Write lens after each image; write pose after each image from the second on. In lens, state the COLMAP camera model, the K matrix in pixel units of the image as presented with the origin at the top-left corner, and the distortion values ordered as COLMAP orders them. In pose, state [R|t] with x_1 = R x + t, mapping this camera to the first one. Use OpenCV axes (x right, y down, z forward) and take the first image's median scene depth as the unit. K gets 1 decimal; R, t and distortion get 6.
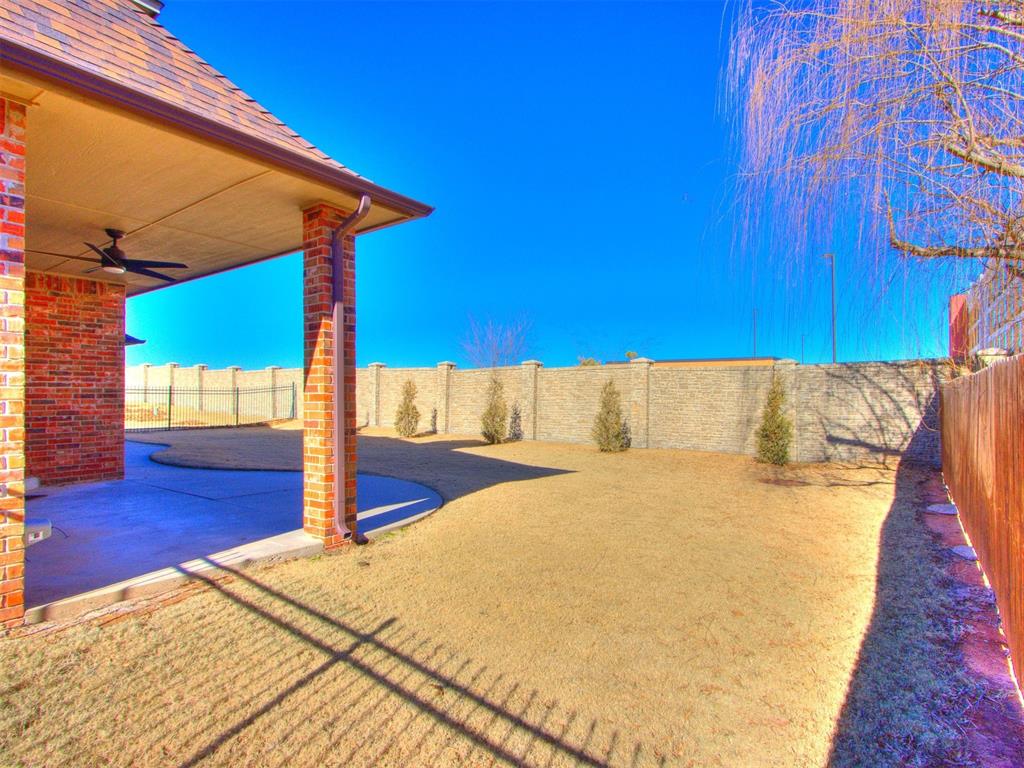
lens RADIAL K [[529.1, 0, 509.0], [0, 529.1, 391.5], [0, 0, 1]] dist [-0.001428, -0.000096]
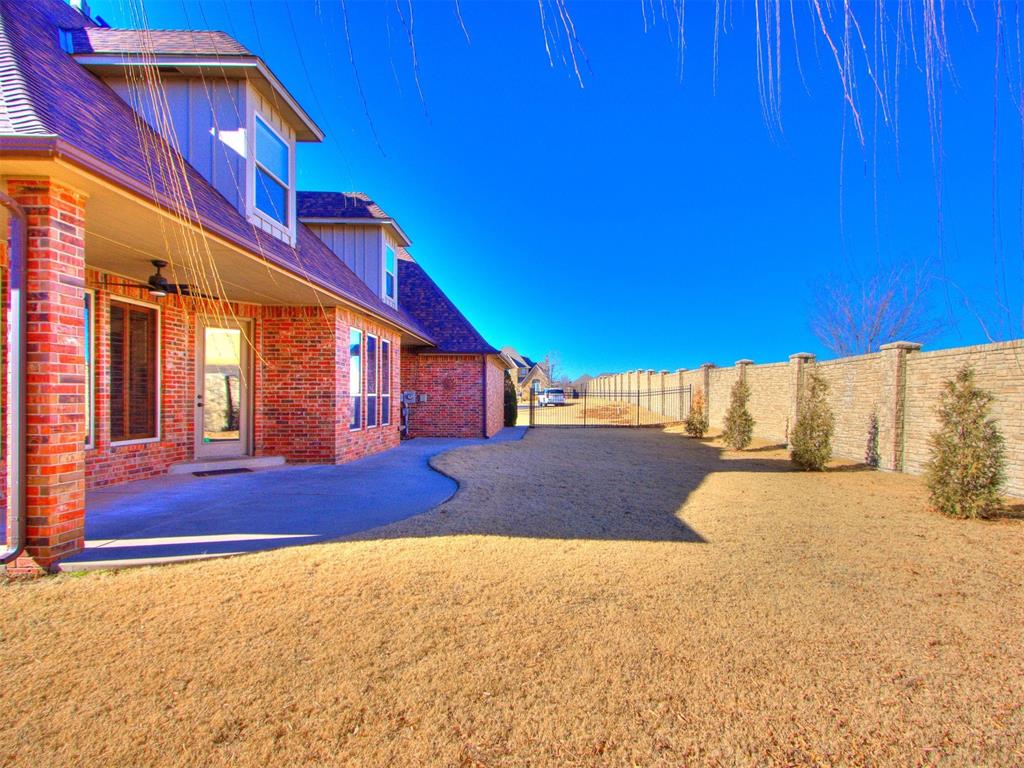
lens RADIAL K [[501.2, 0, 548.6], [0, 501.2, 395.1], [0, 0, 1]] dist [-0.000485, 0.002806]
pose [[0.635704, 0.000578, -0.771933, 0.497850], [0.001487, 0.999997, 0.001973, 0.002396], [0.771931, -0.002403, 0.635701, 0.665040]]
